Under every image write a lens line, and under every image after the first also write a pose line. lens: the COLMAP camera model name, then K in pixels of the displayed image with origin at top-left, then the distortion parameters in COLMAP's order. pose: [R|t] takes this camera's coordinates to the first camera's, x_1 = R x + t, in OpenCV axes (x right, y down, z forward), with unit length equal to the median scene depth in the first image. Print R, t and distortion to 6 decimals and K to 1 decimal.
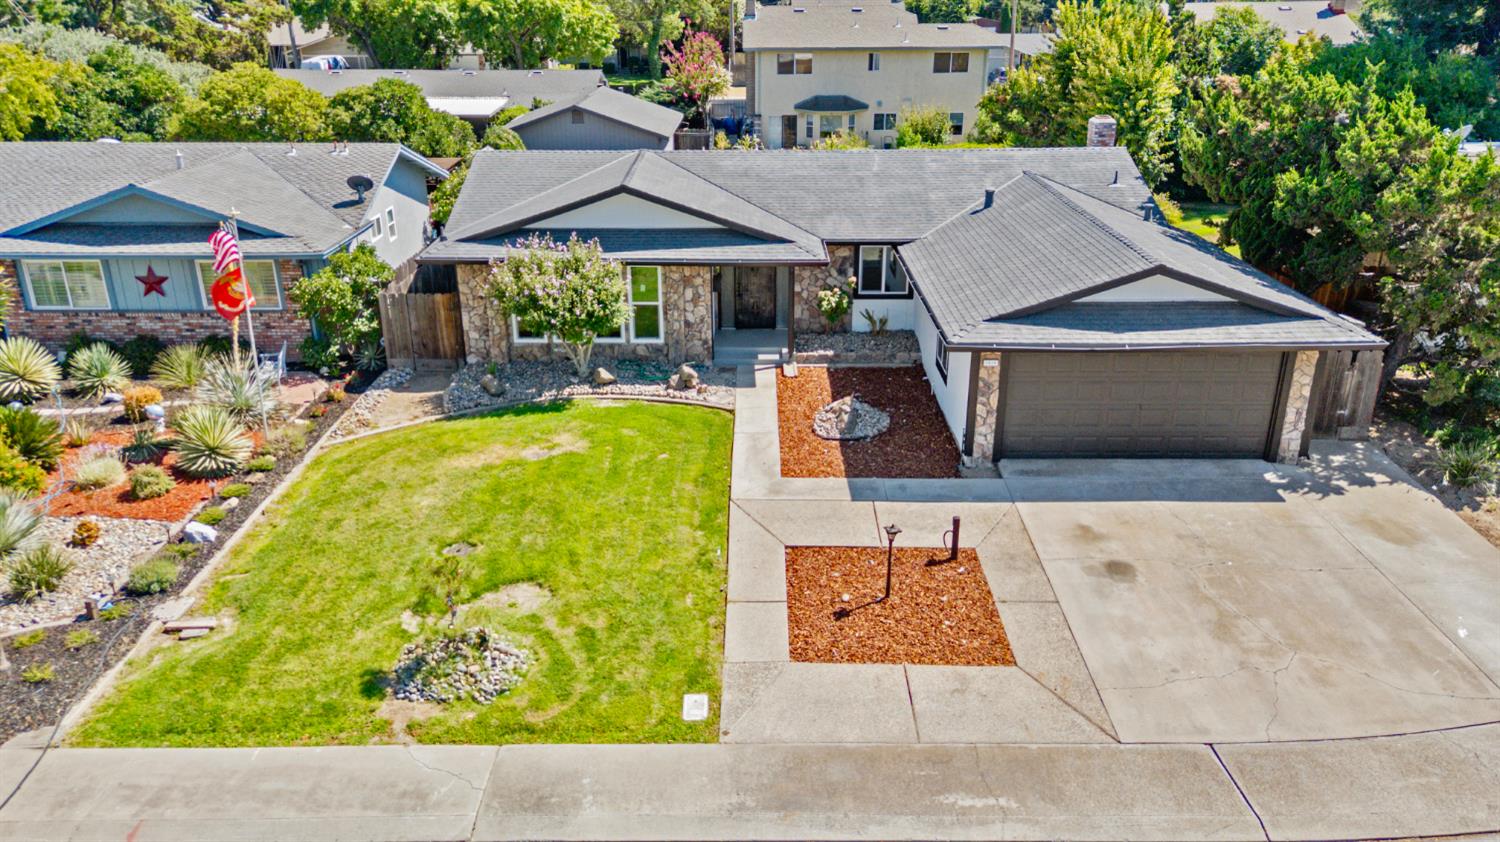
lens RADIAL K [[1018.6, 0, 750.0], [0, 1018.6, 421.0], [0, 0, 1]] dist [0.063451, -0.048049]
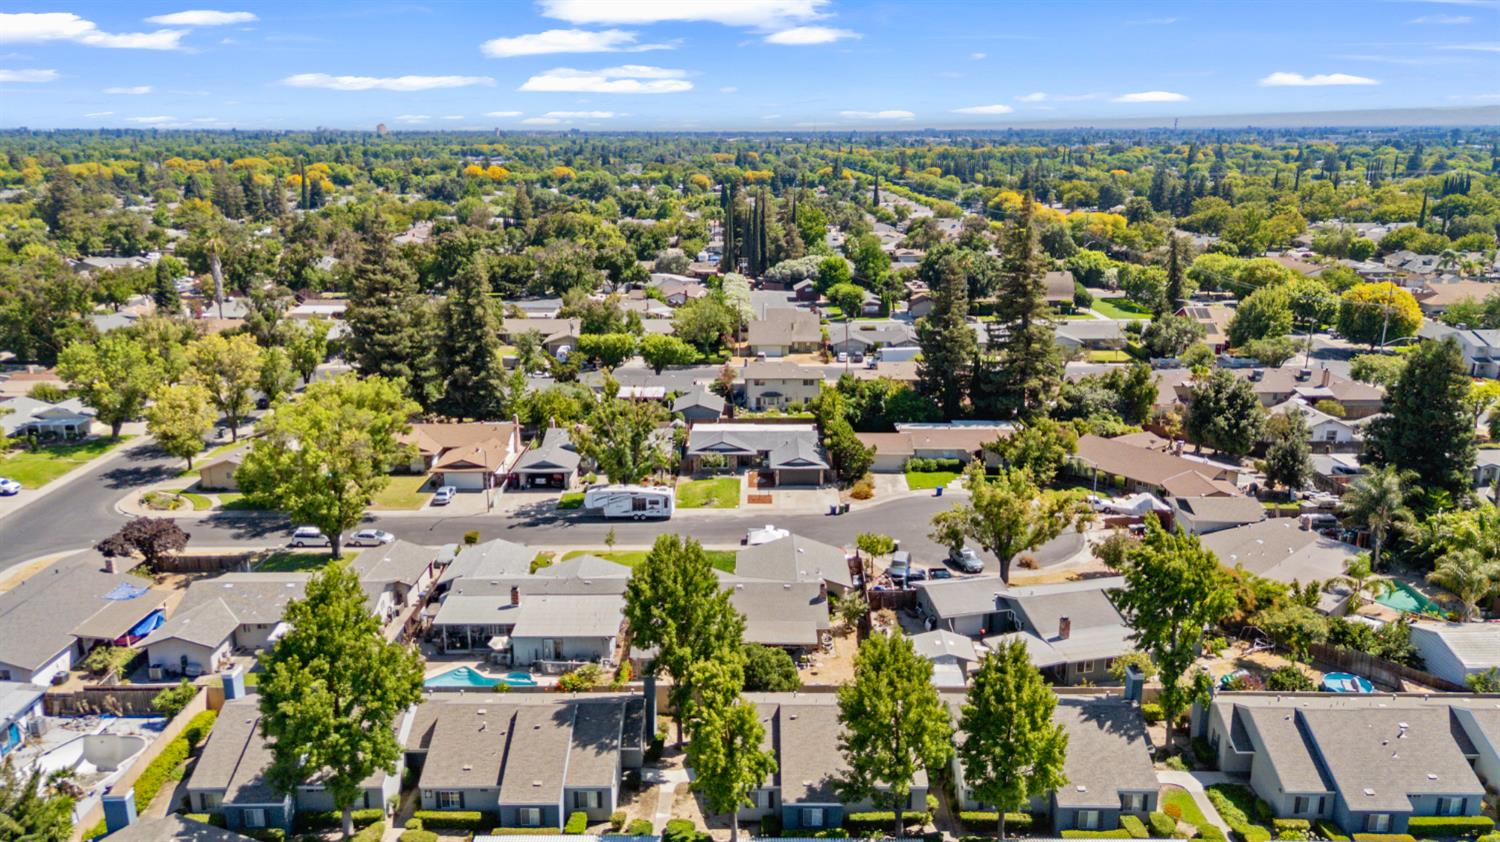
lens RADIAL K [[1100.0, 0, 750.0], [0, 1100.0, 421.0], [0, 0, 1]] dist [0.072068, -0.069408]
pose [[0.999983, 0.004761, -0.003320, 0.066558], [-0.005138, 0.992194, -0.124595, 0.530522], [0.002701, 0.124610, 0.992202, -6.372590]]
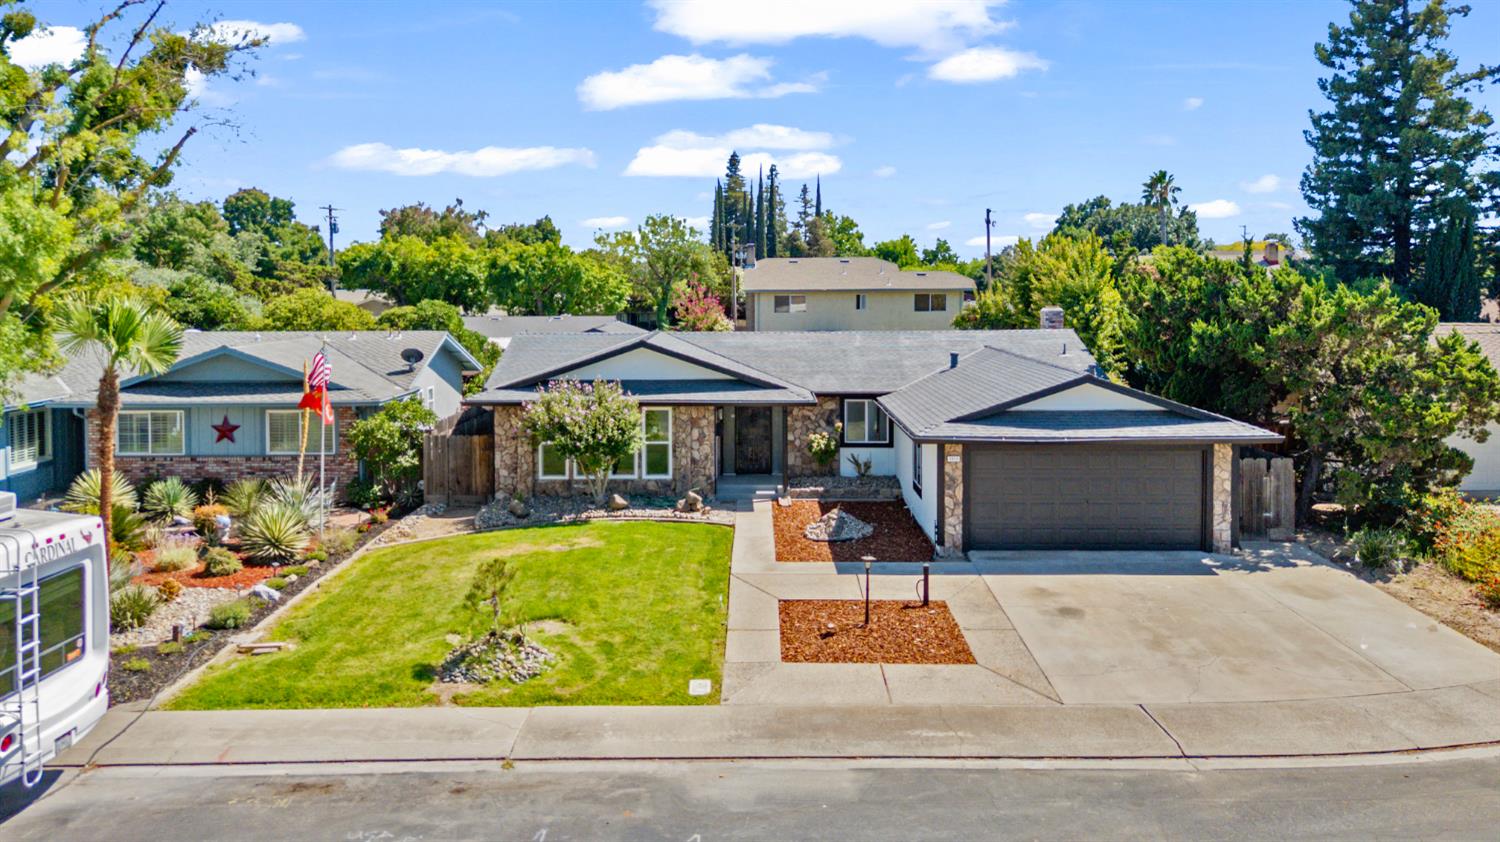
lens RADIAL K [[1100.0, 0, 750.0], [0, 1100.0, 421.0], [0, 0, 1]] dist [0.072068, -0.069408]
pose [[0.999998, -0.000204, -0.002011, 0.004550], [-0.000406, 0.954418, -0.298472, 0.270597], [0.001981, 0.298472, 0.954416, -0.212141]]
